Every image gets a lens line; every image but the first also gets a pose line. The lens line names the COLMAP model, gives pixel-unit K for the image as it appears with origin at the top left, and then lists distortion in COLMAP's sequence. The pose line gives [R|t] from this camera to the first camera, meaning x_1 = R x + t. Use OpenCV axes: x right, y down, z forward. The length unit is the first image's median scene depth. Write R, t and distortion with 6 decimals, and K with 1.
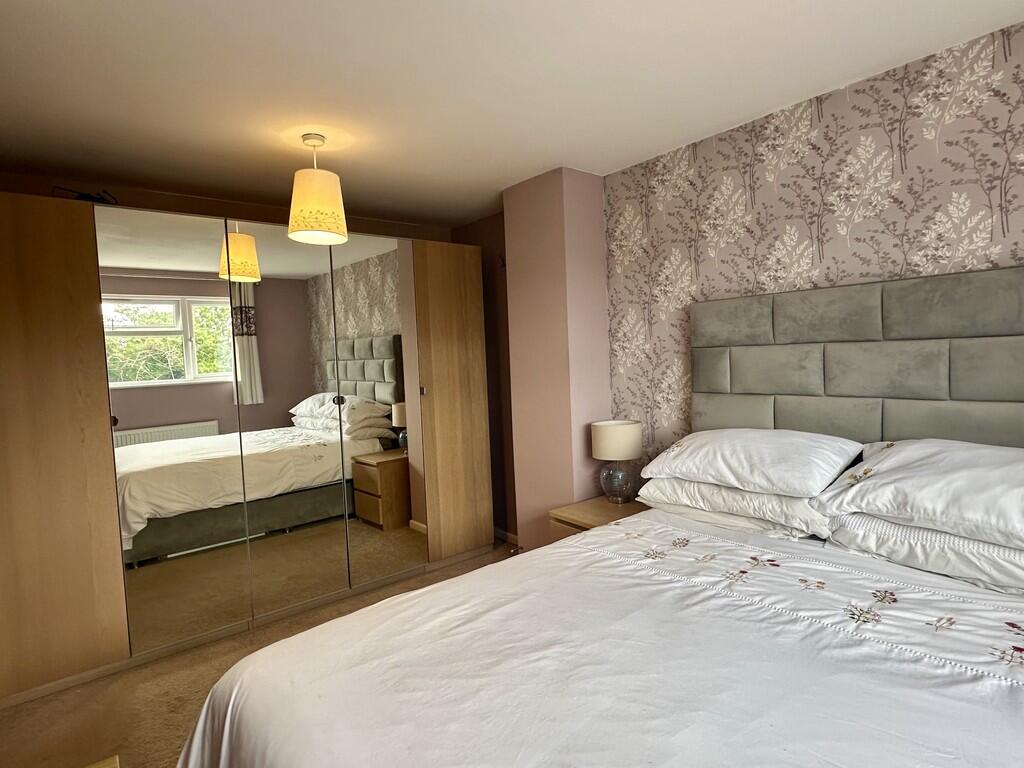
lens RADIAL K [[546.5, 0, 513.8], [0, 546.5, 383.9], [0, 0, 1]] dist [-0.002274, -0.000369]
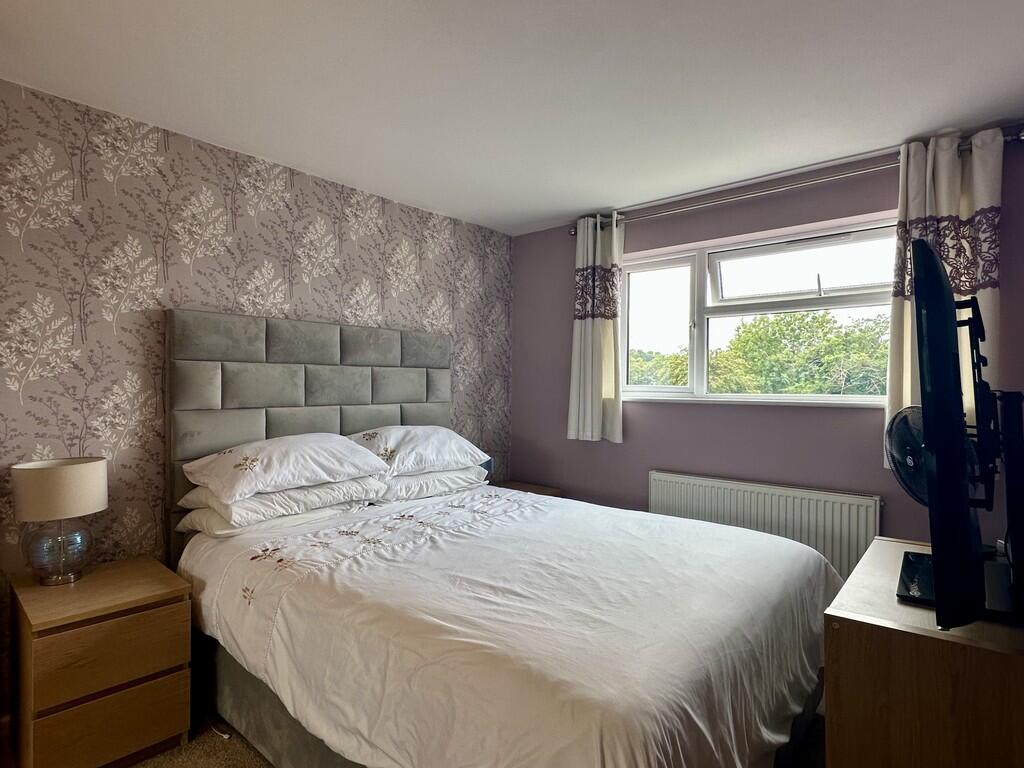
lens RADIAL K [[546.5, 0, 513.6], [0, 546.5, 384.8], [0, 0, 1]] dist [-0.002274, -0.000369]
pose [[-0.177089, 0.028795, 0.983773, -0.832835], [0.048570, 0.998610, -0.020486, 0.024573], [-0.982996, 0.044154, -0.178242, 0.816600]]
